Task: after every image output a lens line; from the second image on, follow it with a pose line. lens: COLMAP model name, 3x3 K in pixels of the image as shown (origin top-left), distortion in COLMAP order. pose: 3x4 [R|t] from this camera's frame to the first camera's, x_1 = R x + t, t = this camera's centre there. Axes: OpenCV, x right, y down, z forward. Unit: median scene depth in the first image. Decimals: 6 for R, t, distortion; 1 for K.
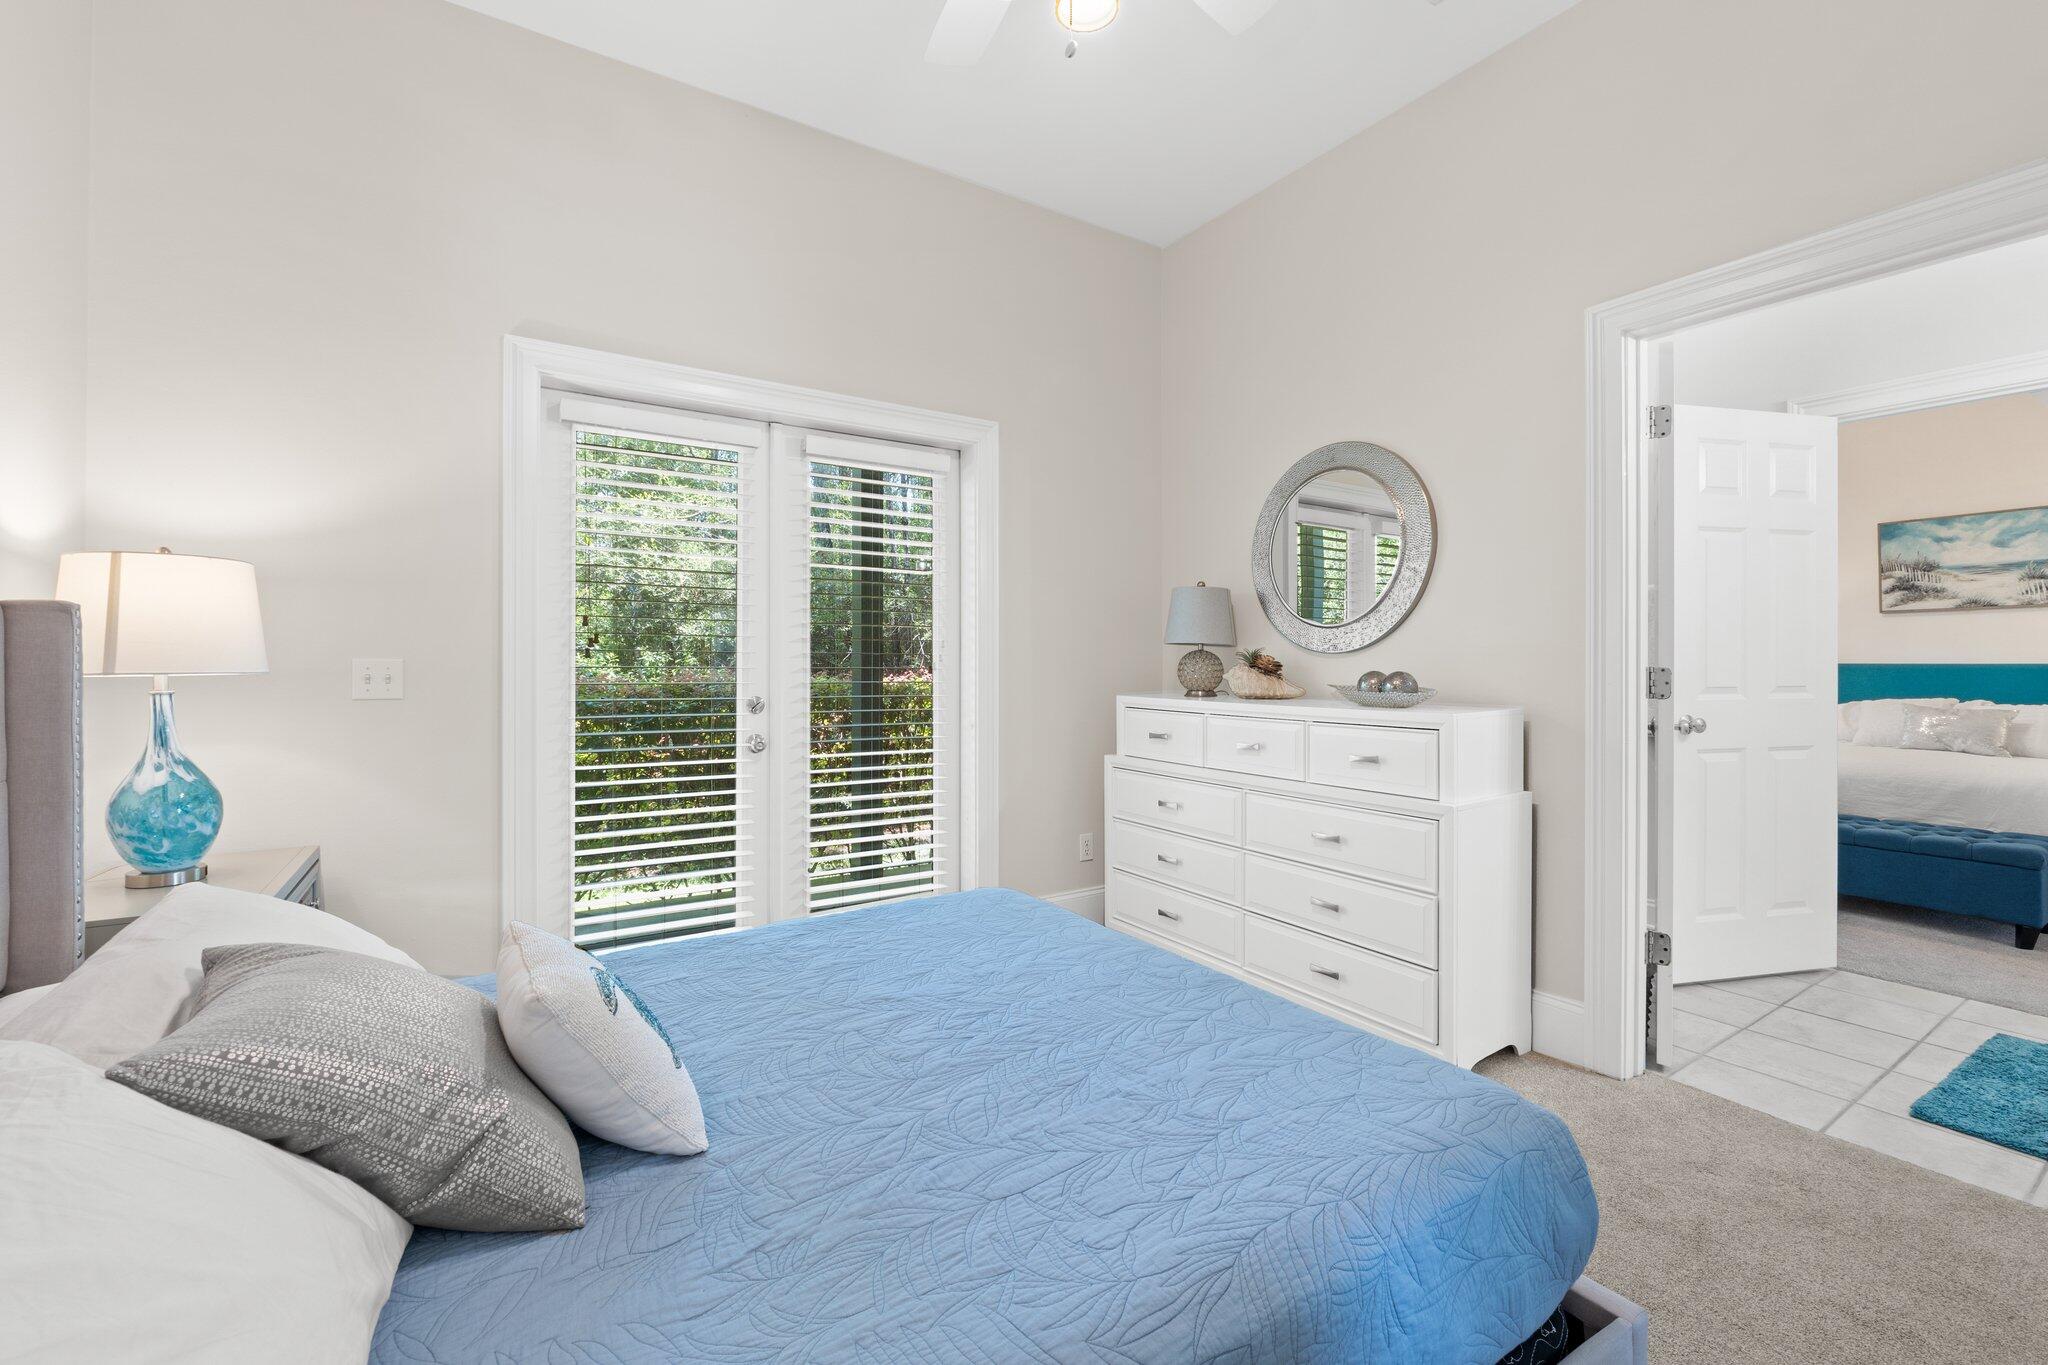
lens RADIAL K [[864.5, 0, 1020.6], [0, 864.5, 671.3], [0, 0, 1]] dist [-0.000282, 0.000048]
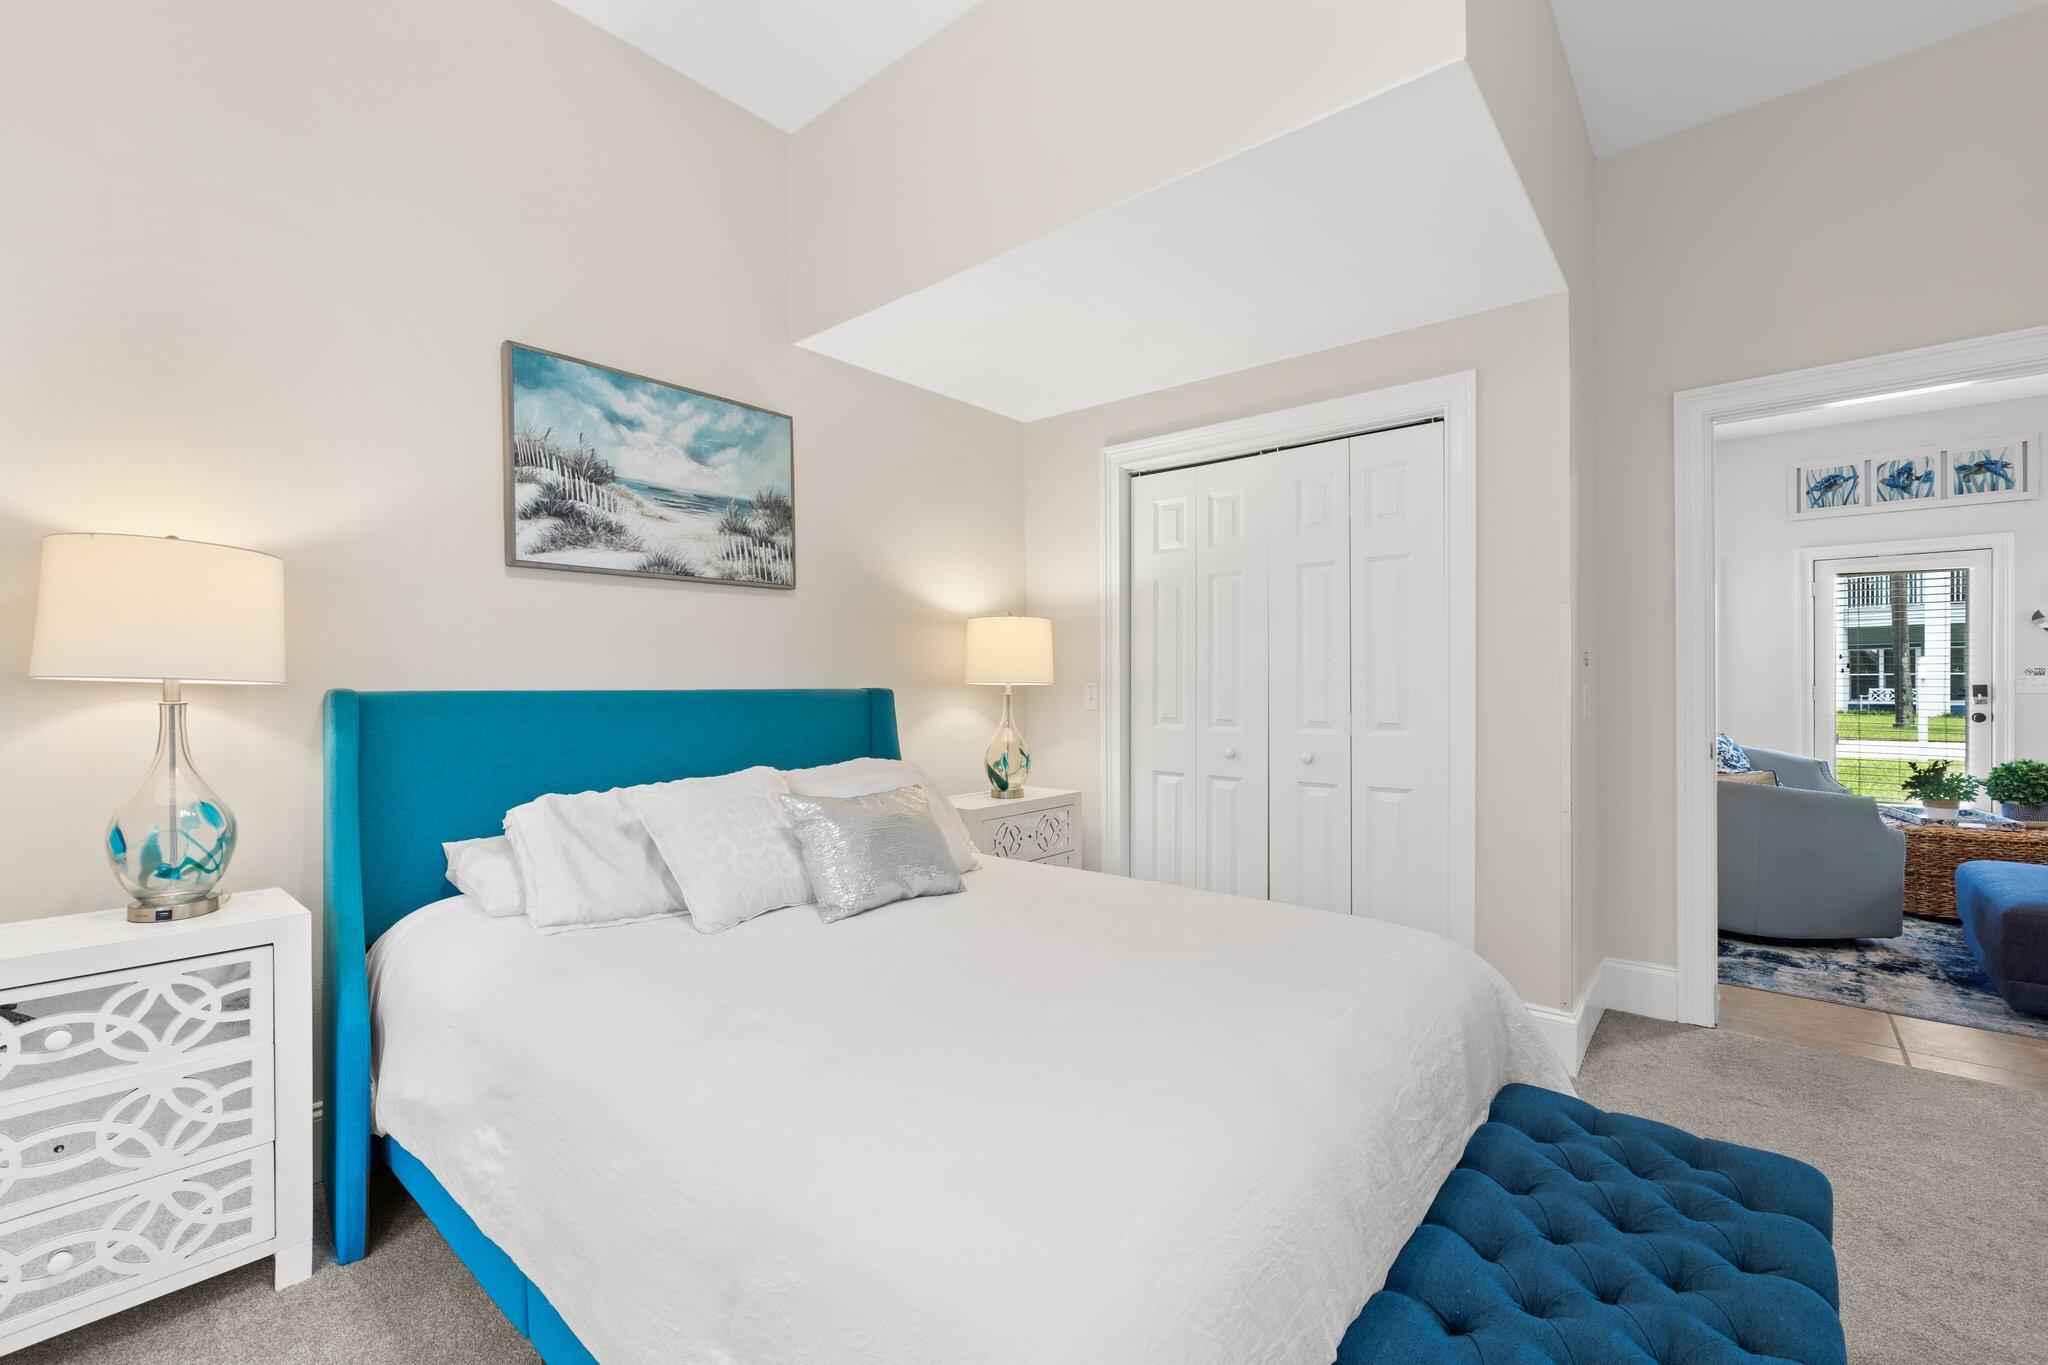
lens RADIAL K [[864.5, 0, 1021.2], [0, 864.5, 681.8], [0, 0, 1]] dist [-0.000282, 0.000048]
pose [[-0.268564, -0.002525, 0.963259, 0.567740], [0.005281, 0.999978, 0.004093, -0.014405], [-0.963247, 0.006186, -0.268544, 0.916371]]
